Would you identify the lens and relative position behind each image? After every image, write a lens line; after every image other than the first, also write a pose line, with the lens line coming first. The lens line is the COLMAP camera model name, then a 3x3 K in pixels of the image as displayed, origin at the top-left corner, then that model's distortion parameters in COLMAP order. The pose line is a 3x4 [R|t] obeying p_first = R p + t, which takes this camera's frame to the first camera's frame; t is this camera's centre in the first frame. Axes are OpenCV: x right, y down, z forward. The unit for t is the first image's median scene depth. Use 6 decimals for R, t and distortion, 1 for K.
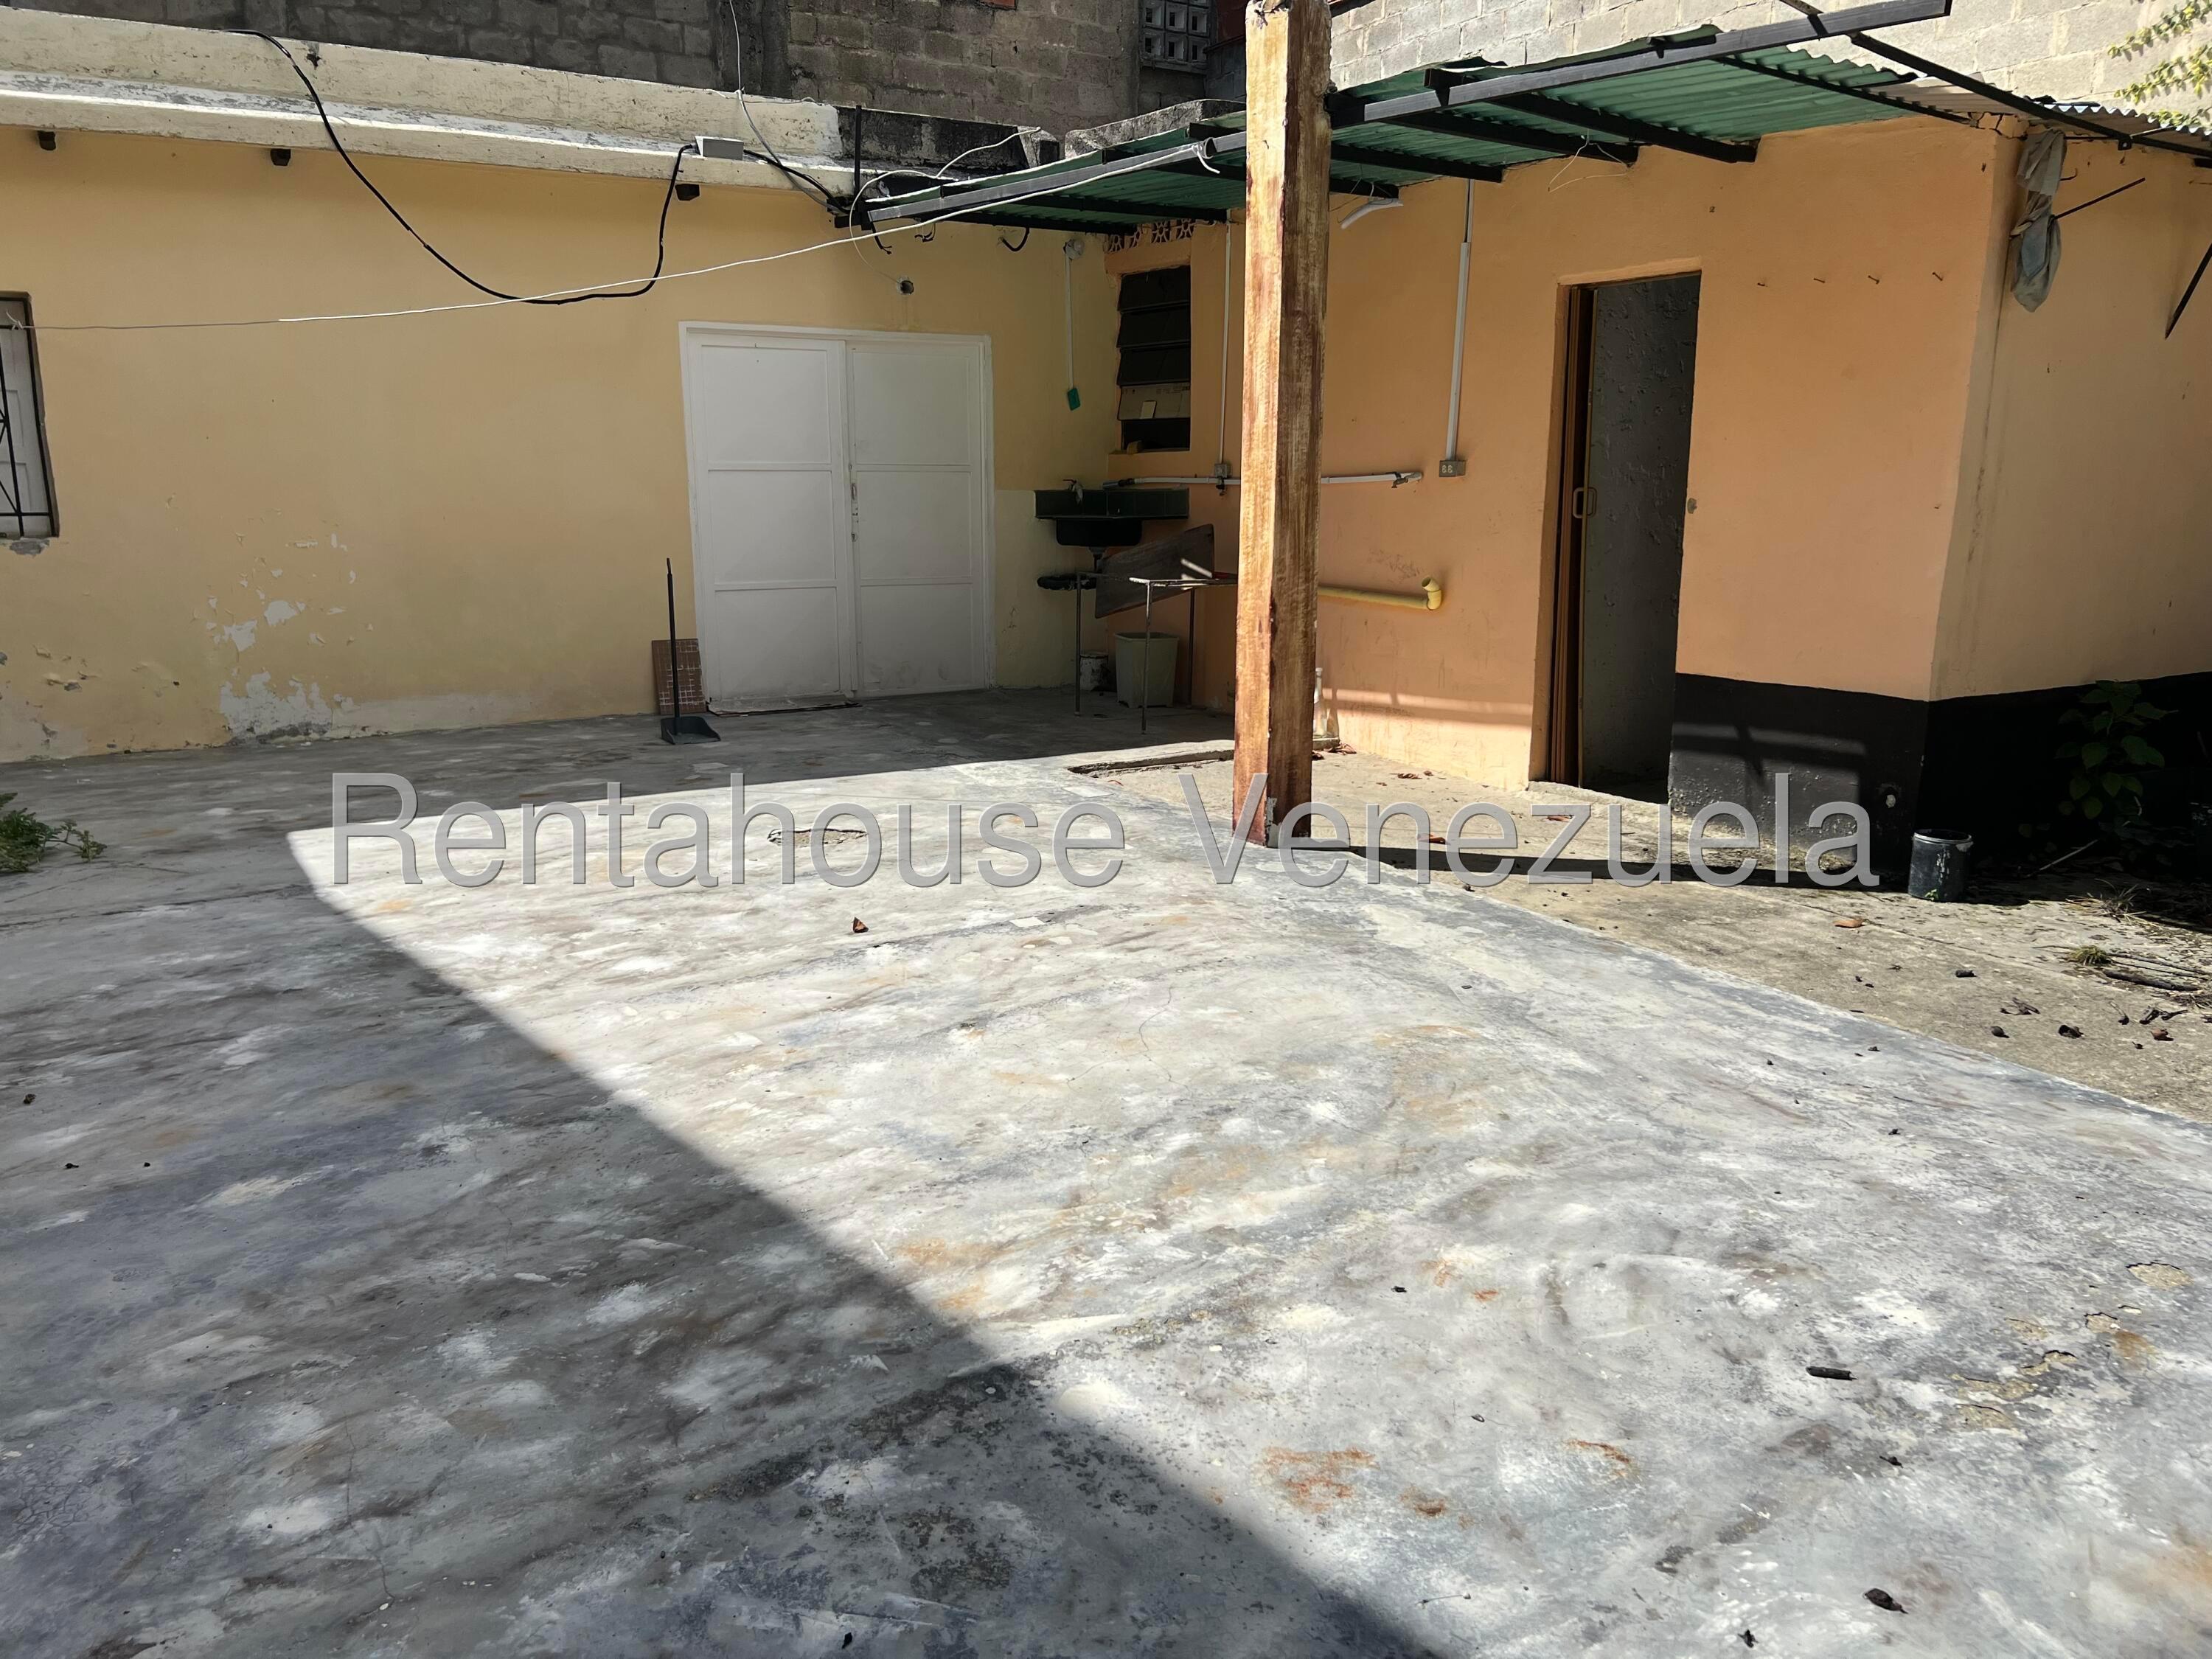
lens RADIAL K [[1677.1, 0, 1103.4], [0, 1677.1, 875.9], [0, 0, 1]] dist [0.002223, -0.030714]
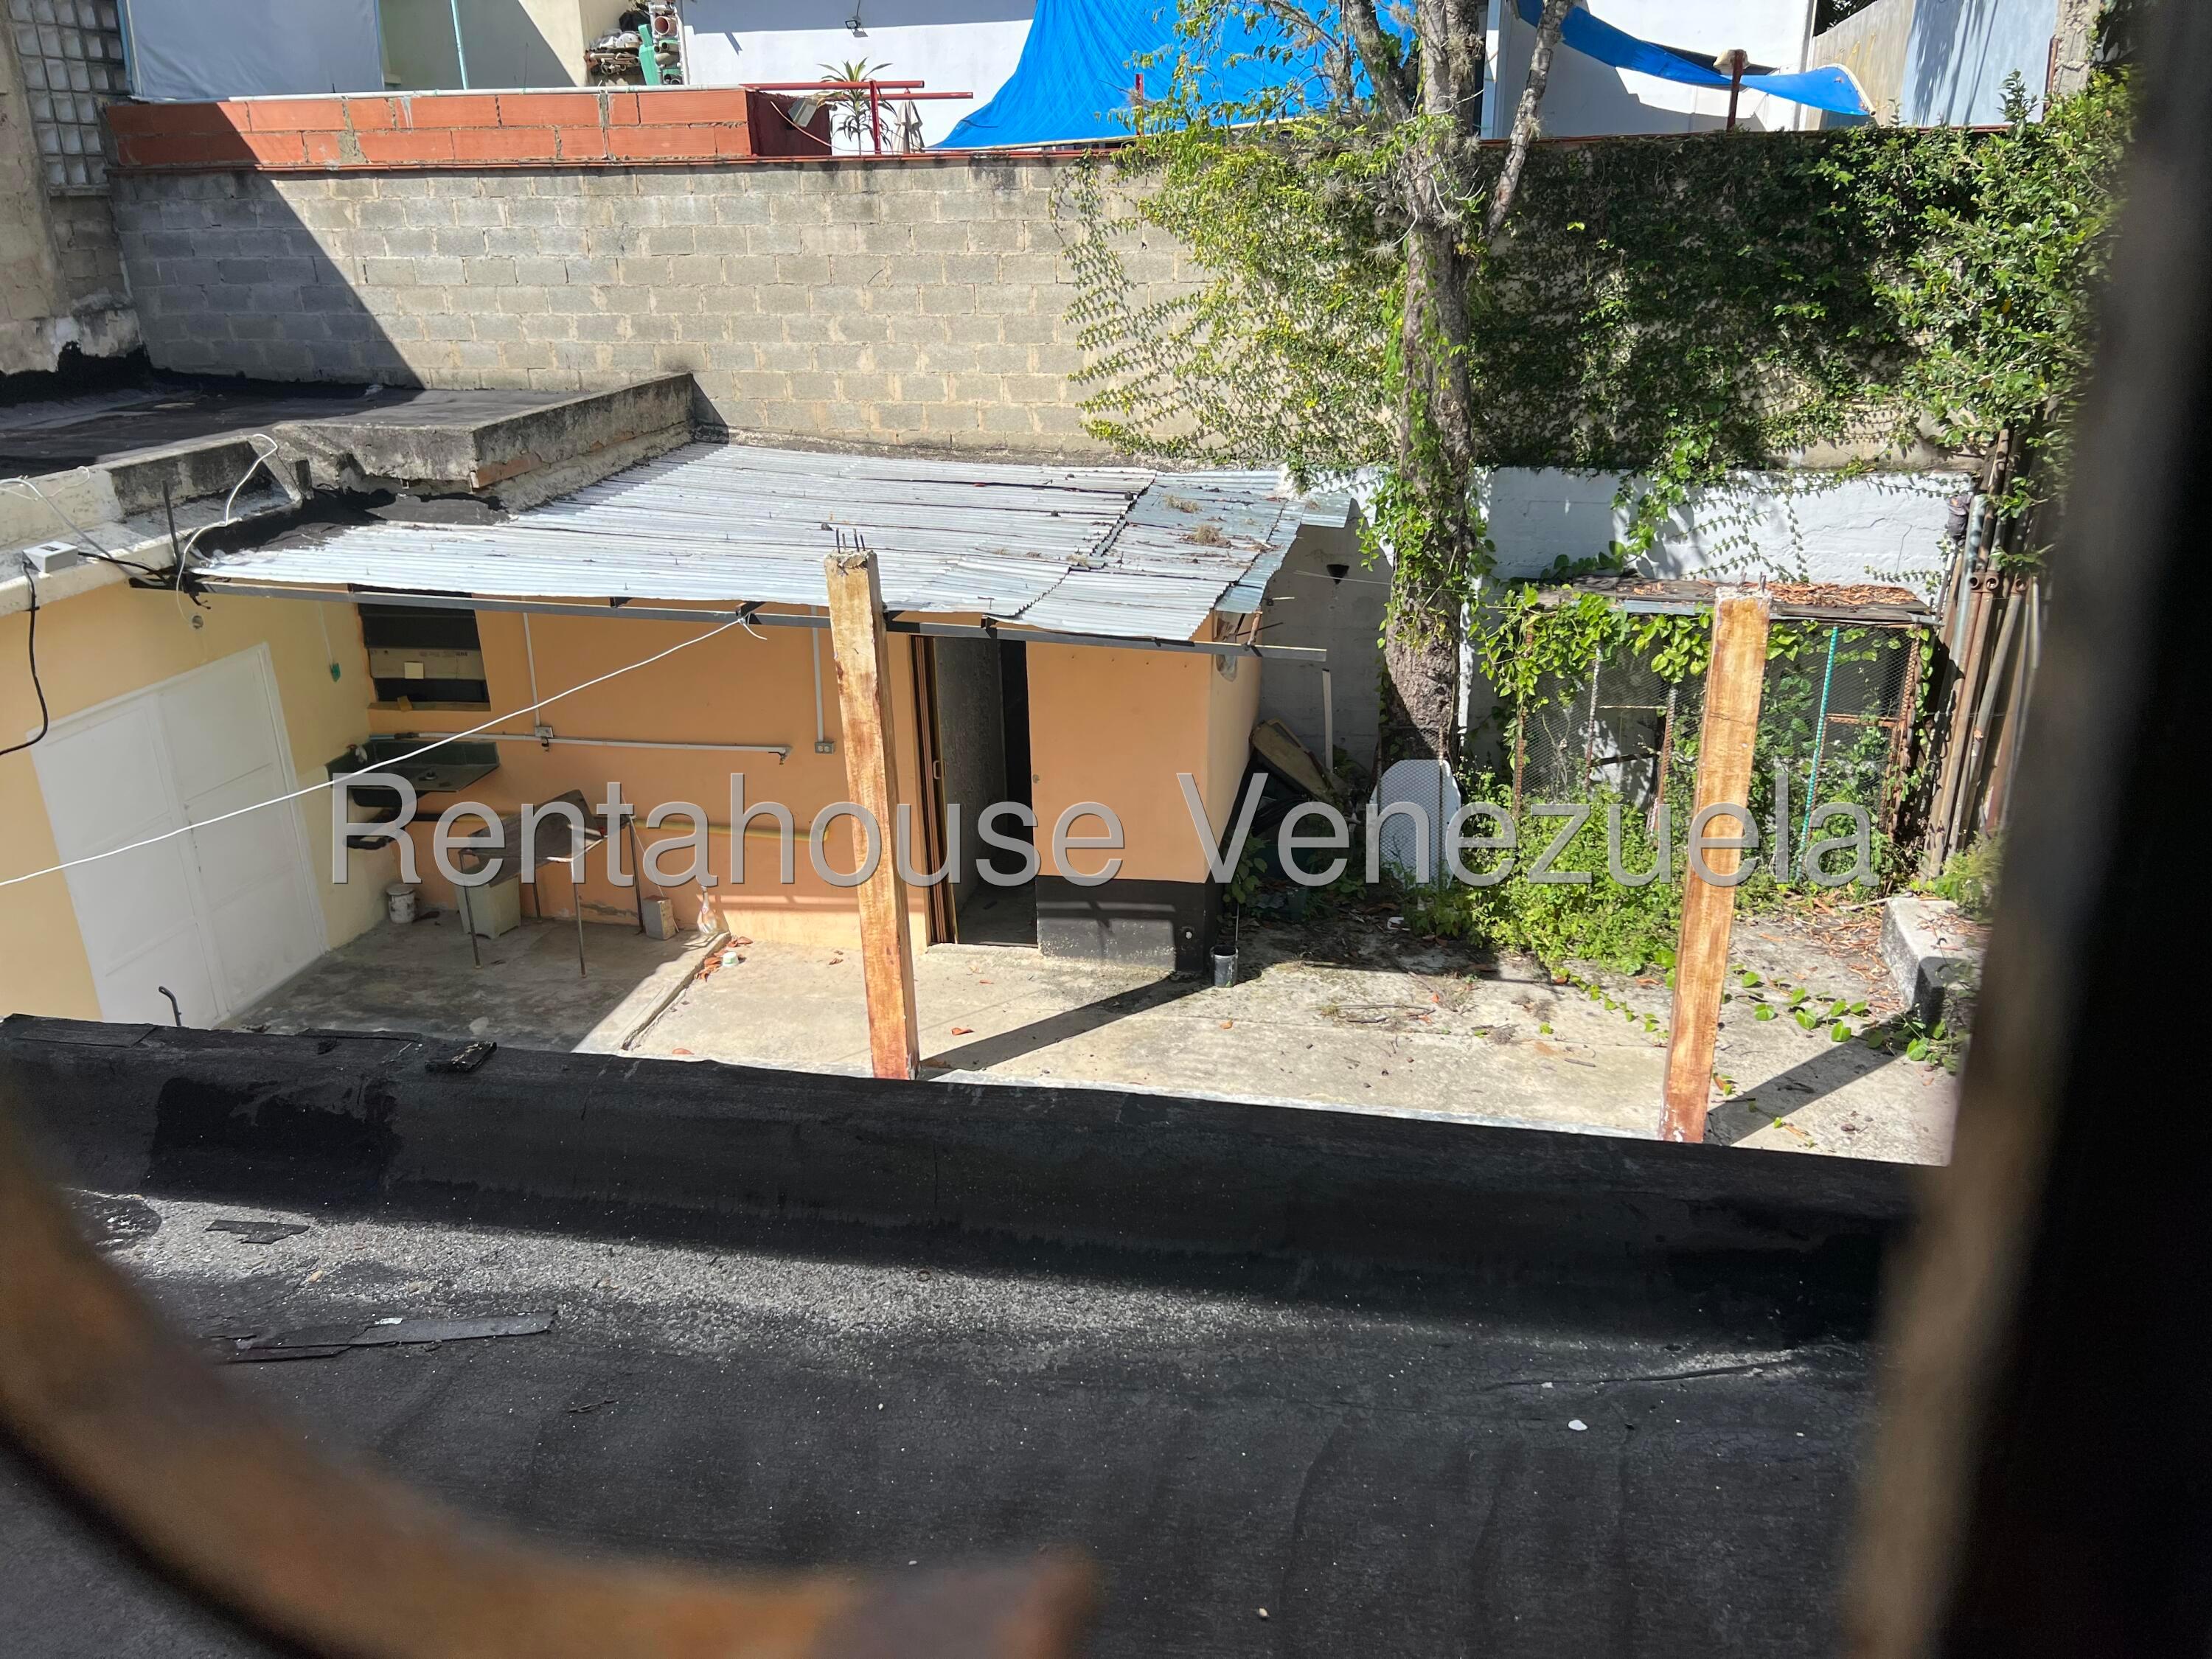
lens RADIAL K [[1705.7, 0, 1106.0], [0, 1705.7, 829.5], [0, 0, 1]] dist [0.104060, -0.170070]
pose [[0.628926, -0.294027, 0.719723, -0.678893], [0.180694, 0.955660, 0.232516, -0.457350], [-0.756176, -0.016186, 0.654168, -0.108749]]
